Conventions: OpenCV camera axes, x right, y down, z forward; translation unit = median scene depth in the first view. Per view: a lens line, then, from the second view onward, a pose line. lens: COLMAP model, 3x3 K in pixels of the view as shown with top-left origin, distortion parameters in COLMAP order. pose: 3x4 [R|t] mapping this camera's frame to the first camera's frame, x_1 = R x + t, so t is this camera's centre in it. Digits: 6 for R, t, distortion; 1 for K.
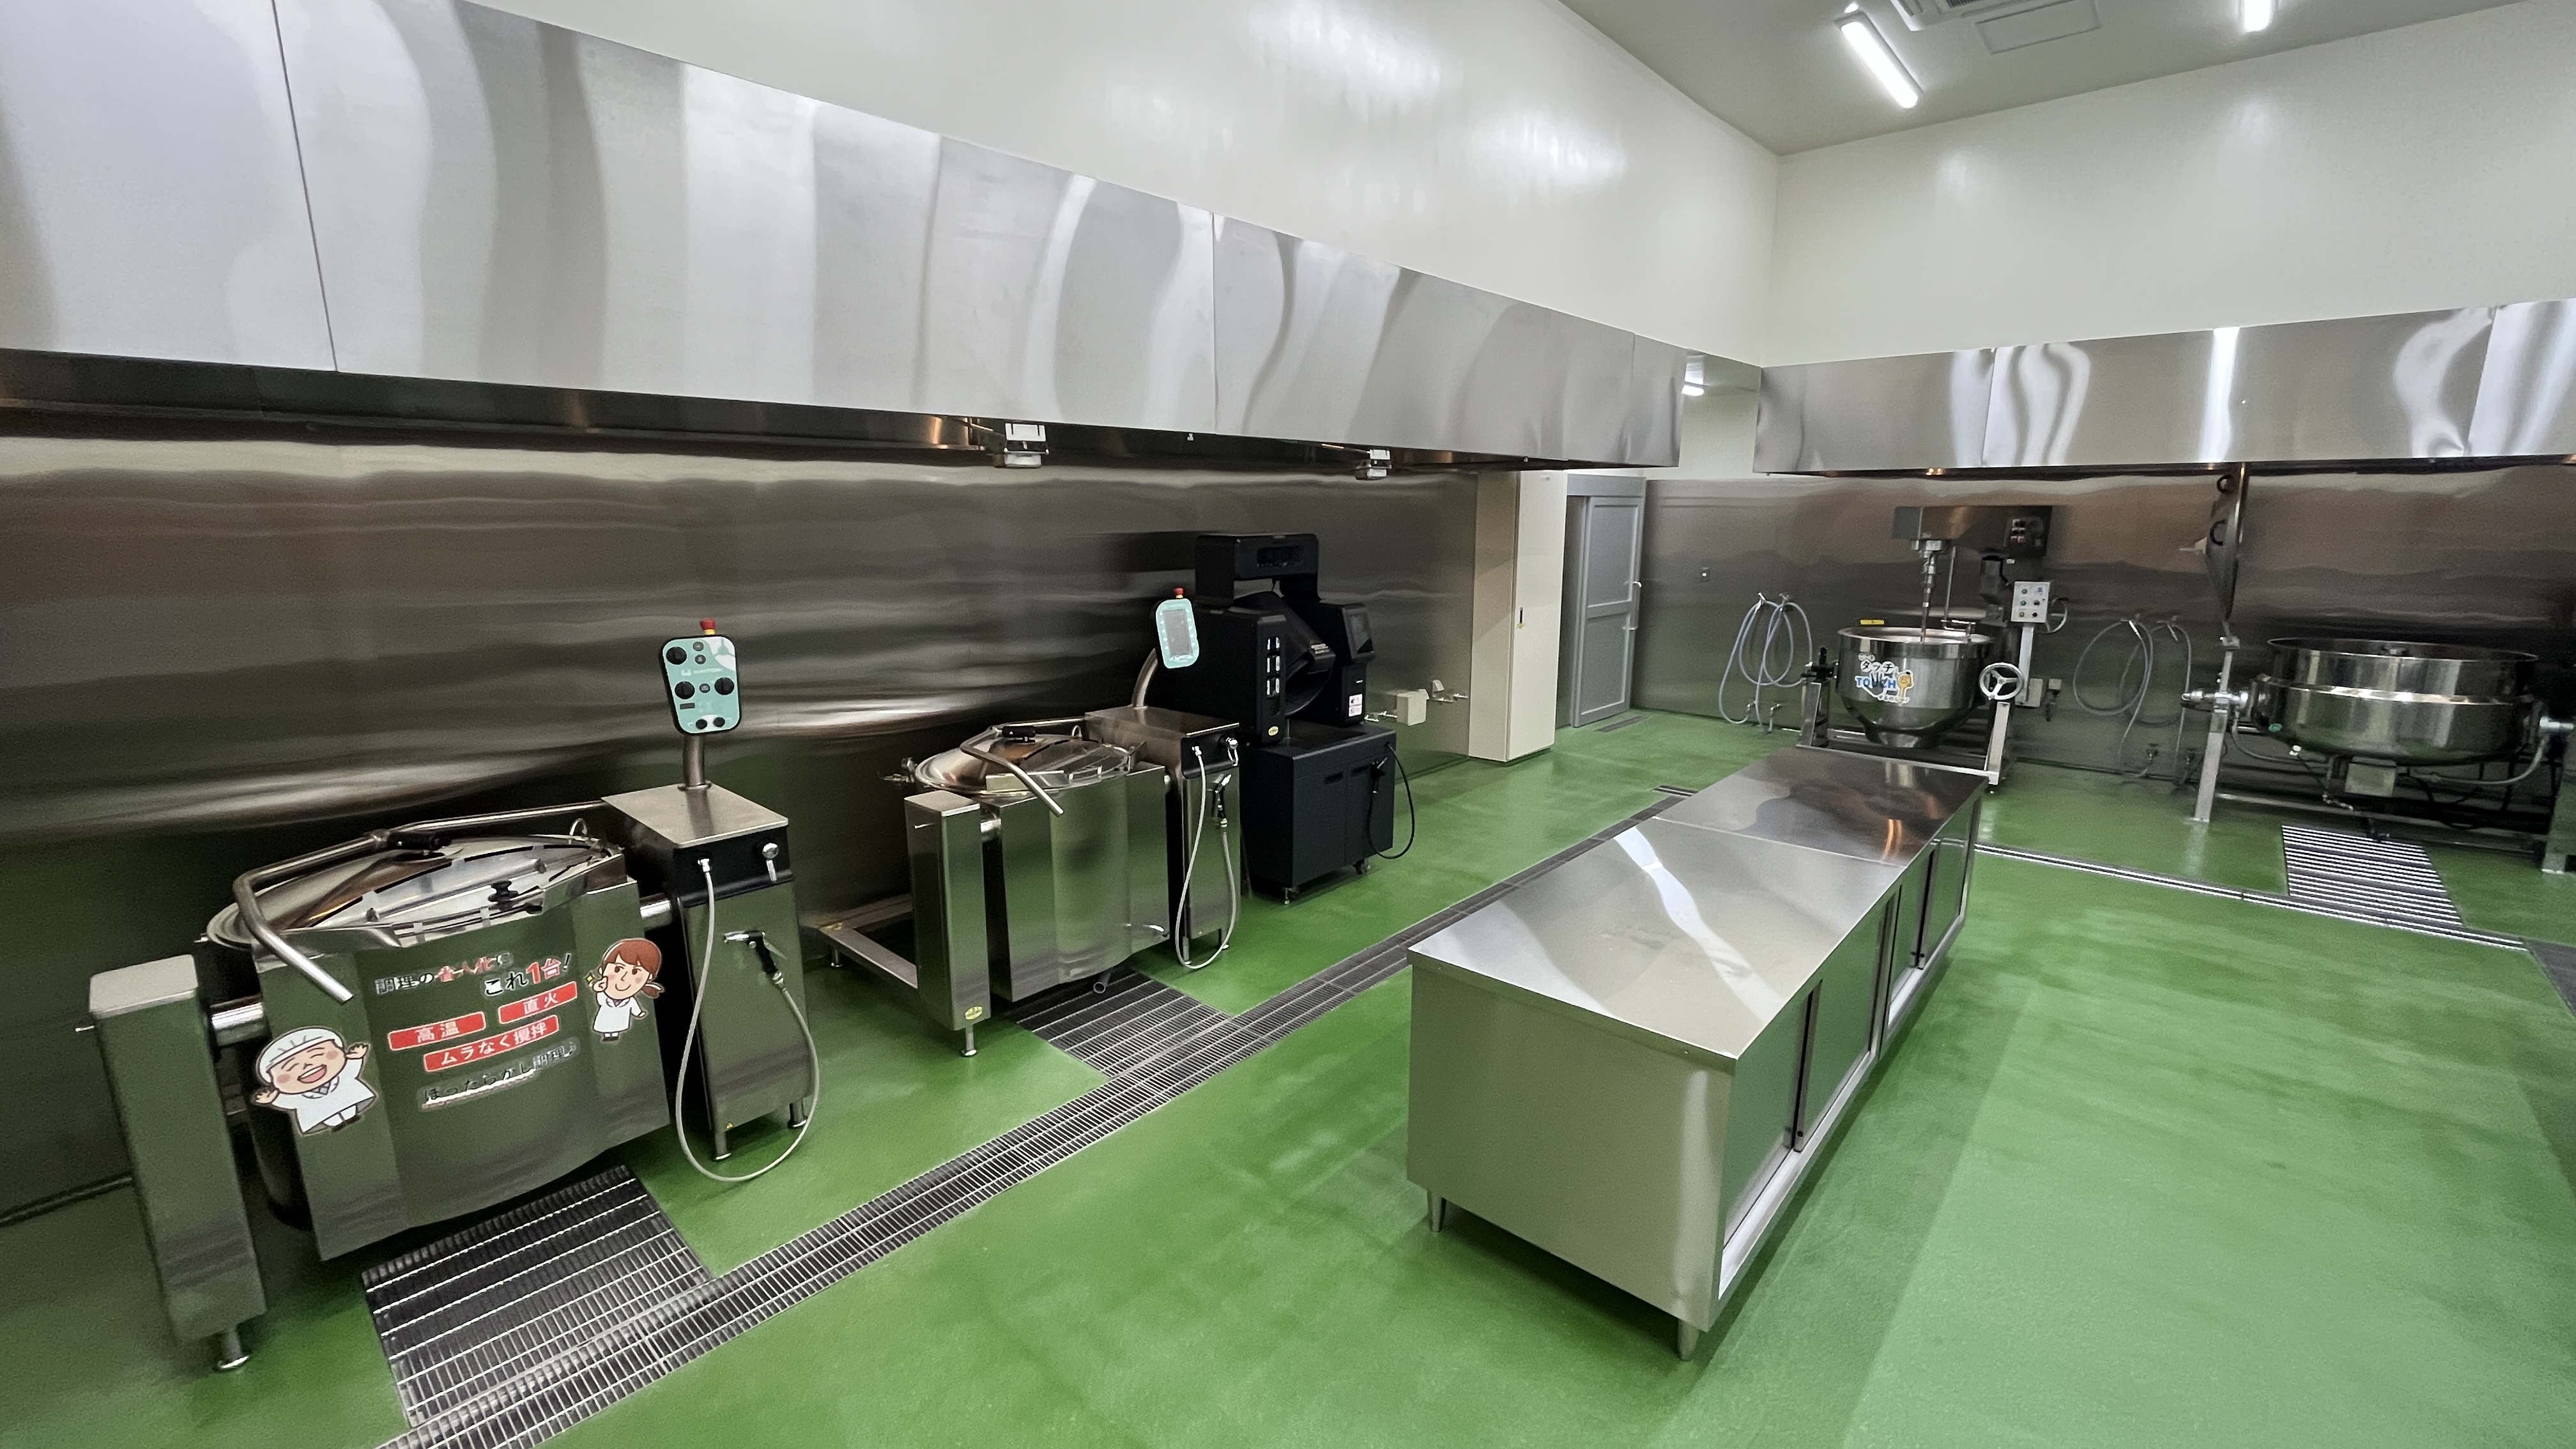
lens RADIAL K [[1044.5, 0, 1286.7], [0, 1044.5, 720.7], [0, 0, 1]] dist [-0.000905, -0.000325]
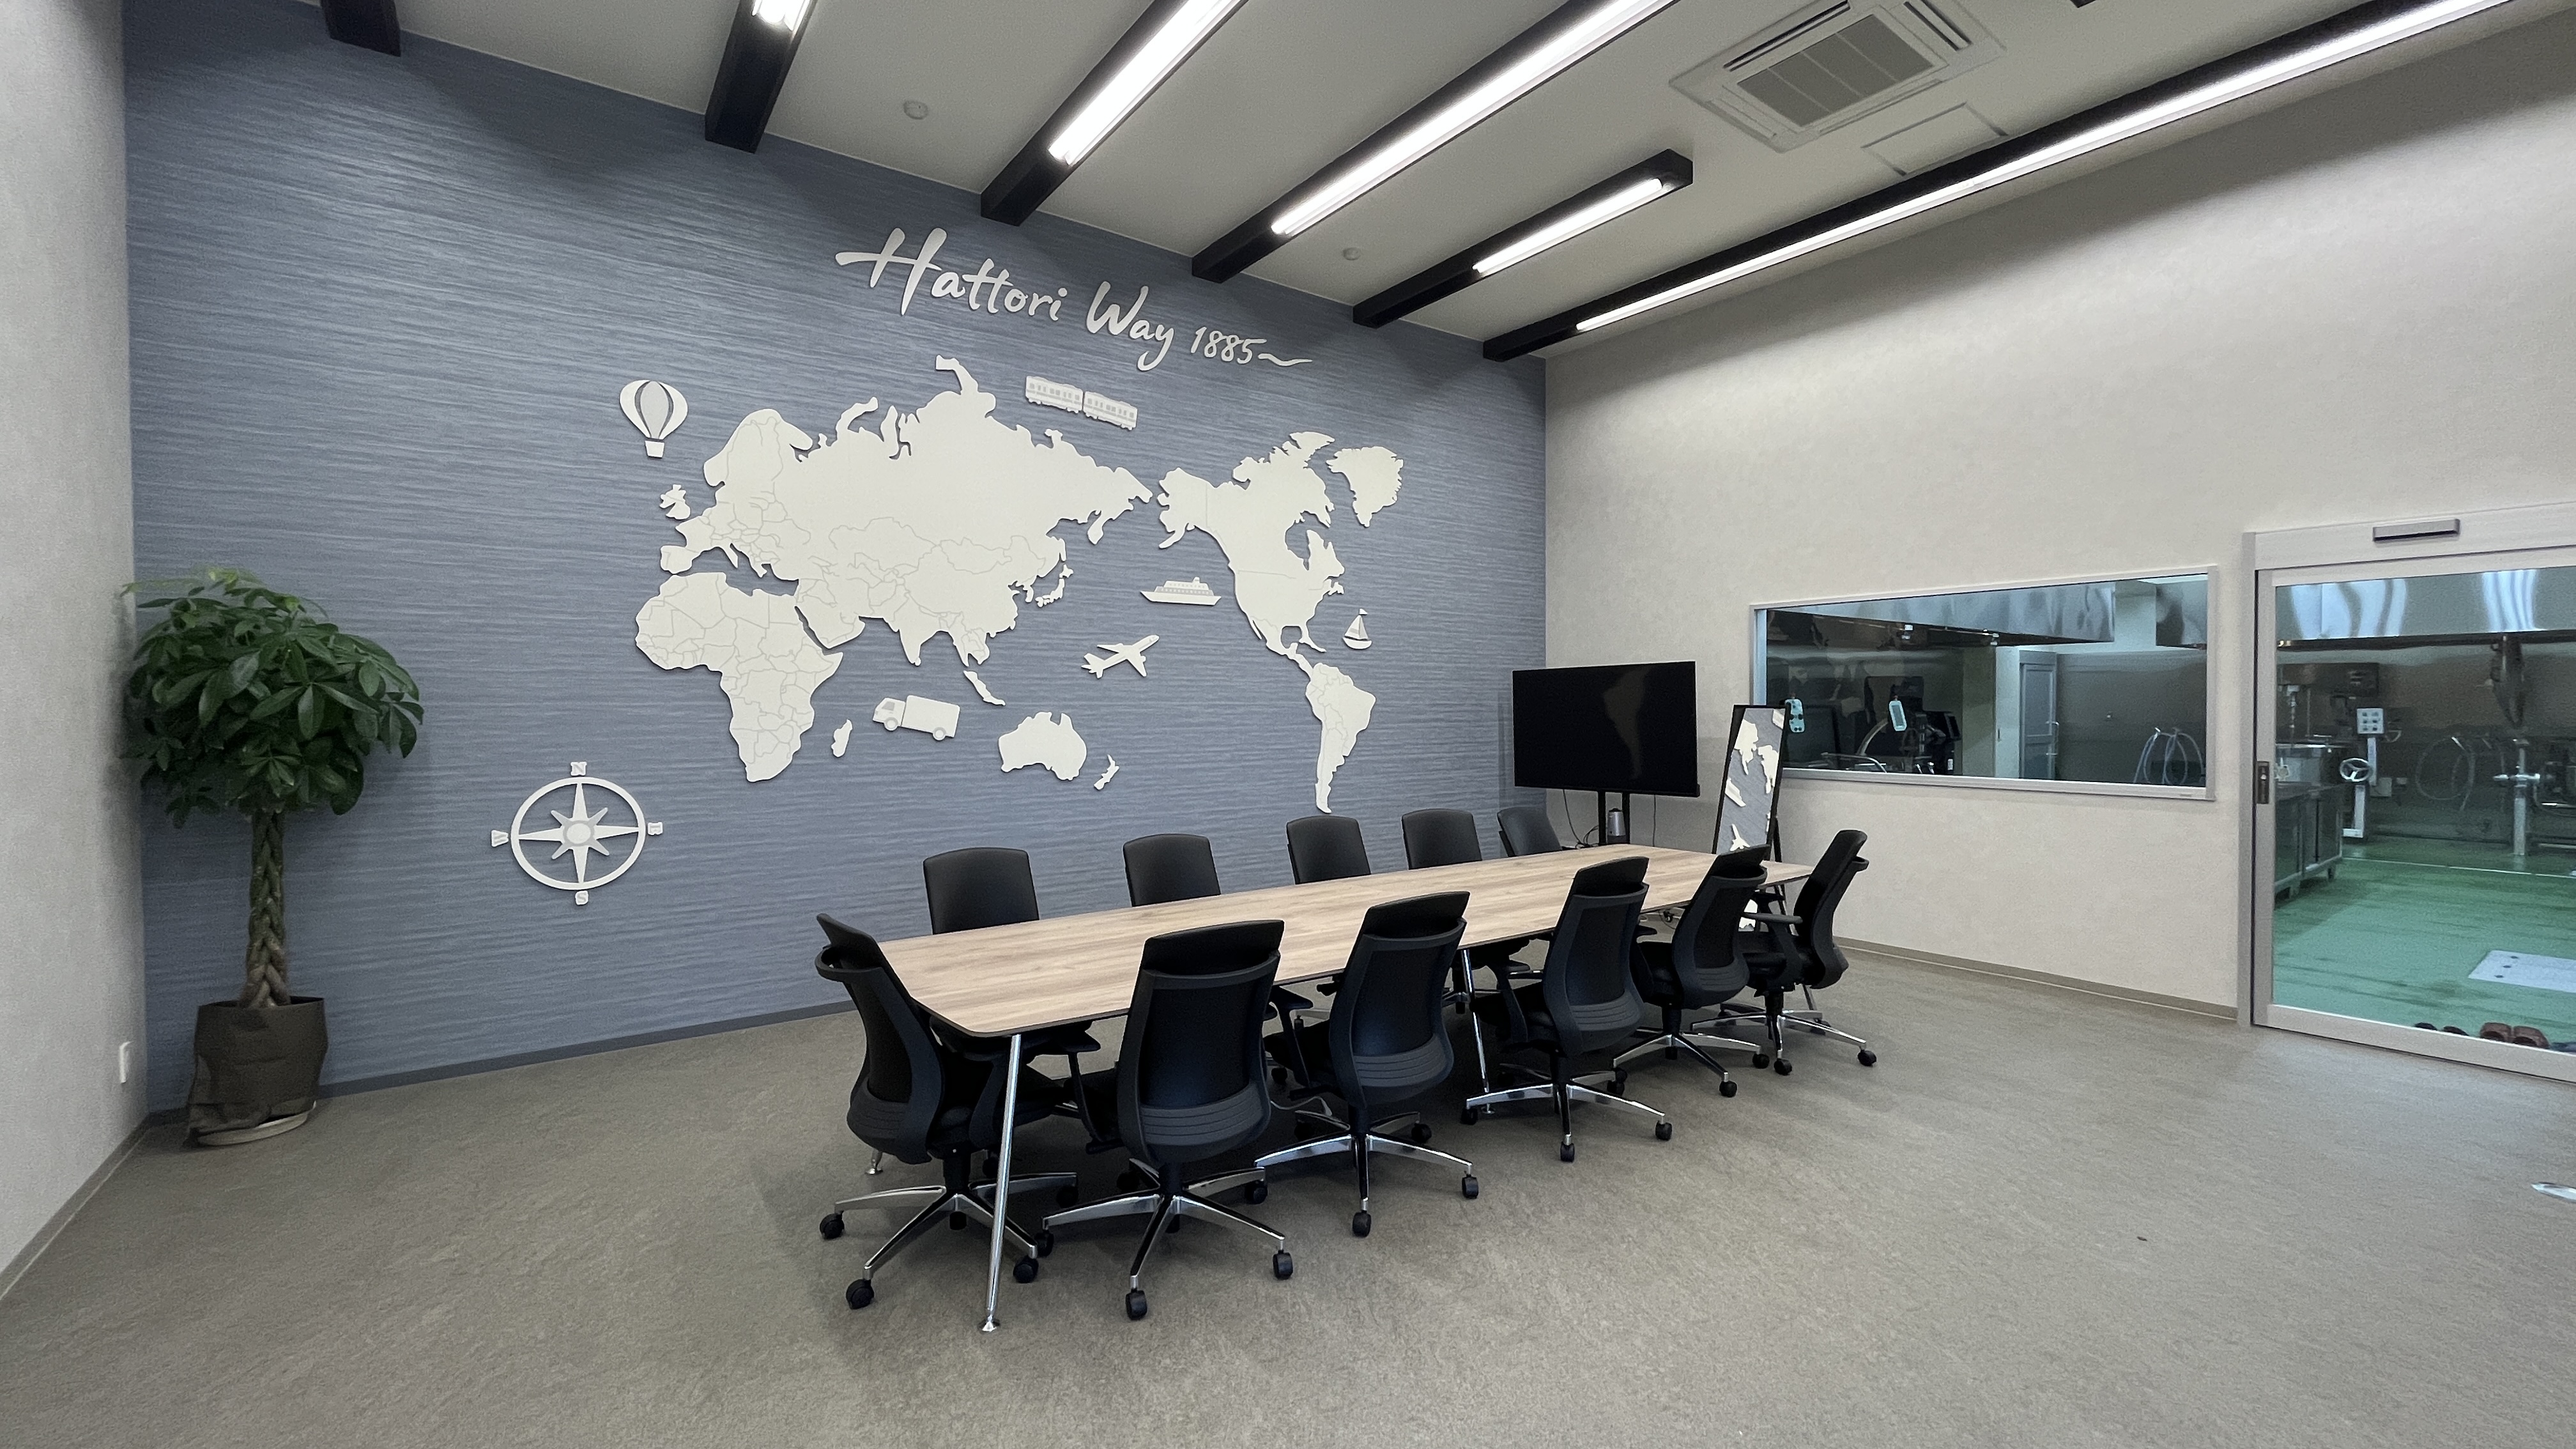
lens RADIAL K [[1044.5, 0, 1292.8], [0, 1044.5, 723.8], [0, 0, 1]] dist [-0.000905, -0.000325]
pose [[0.979278, 0.000025, -0.202519, -0.565529], [-0.036746, 0.983424, -0.177561, 0.230057], [0.199158, 0.181323, 0.963046, -0.844965]]
